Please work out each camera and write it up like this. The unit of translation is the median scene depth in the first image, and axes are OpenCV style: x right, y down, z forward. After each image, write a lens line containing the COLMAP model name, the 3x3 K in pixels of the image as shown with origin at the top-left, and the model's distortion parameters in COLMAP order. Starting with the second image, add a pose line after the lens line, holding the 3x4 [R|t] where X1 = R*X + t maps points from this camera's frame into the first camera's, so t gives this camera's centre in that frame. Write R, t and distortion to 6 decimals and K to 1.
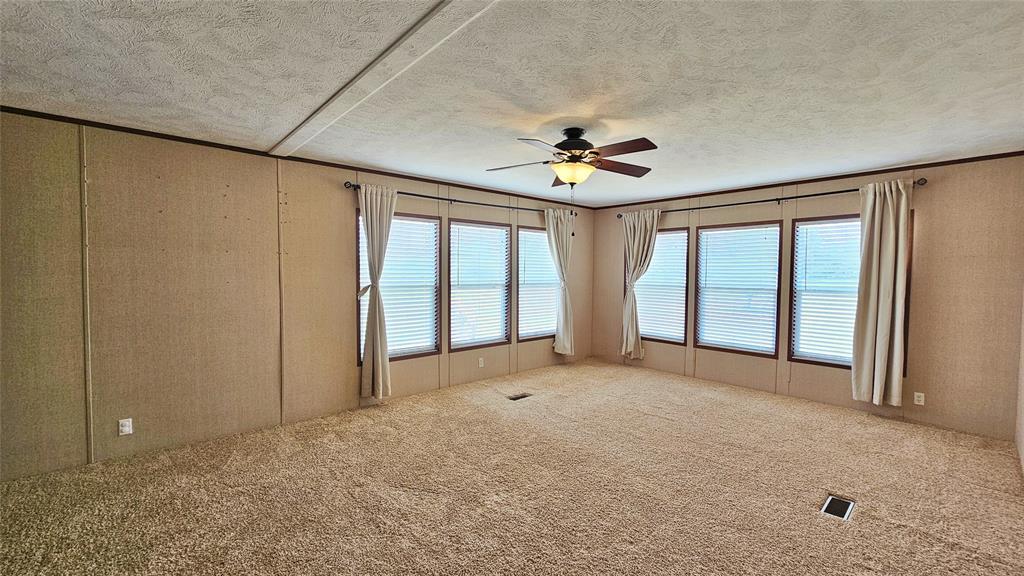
lens RADIAL K [[420.8, 0, 518.5], [0, 420.8, 284.3], [0, 0, 1]] dist [0.001231, 0.000047]
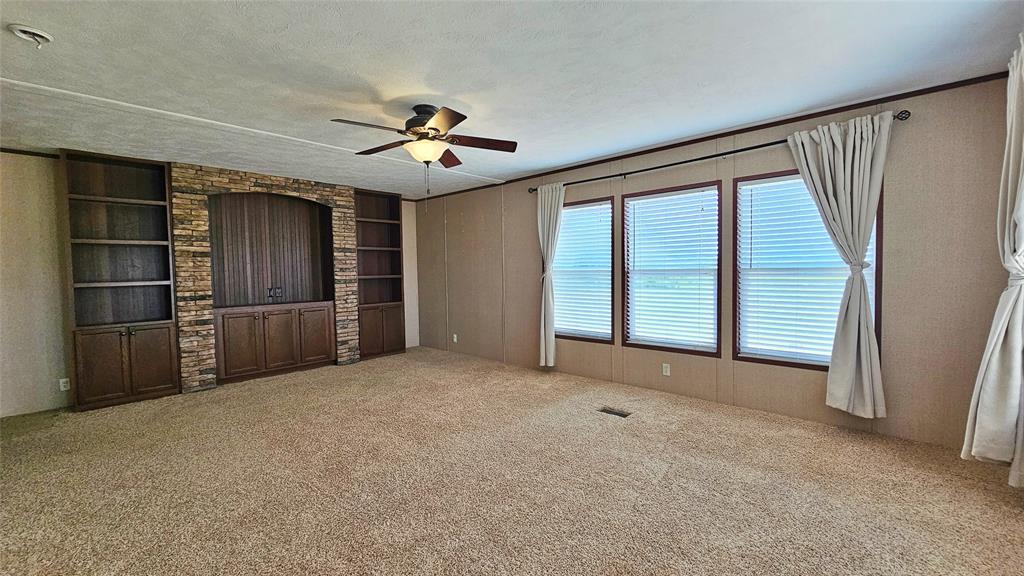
lens RADIAL K [[420.8, 0, 518.5], [0, 420.8, 284.3], [0, 0, 1]] dist [0.001231, 0.000047]
pose [[0.093073, 0.027101, -0.995290, 0.729813], [-0.013427, 0.999573, 0.025962, 0.011998], [0.995569, 0.010948, 0.093398, 0.721246]]
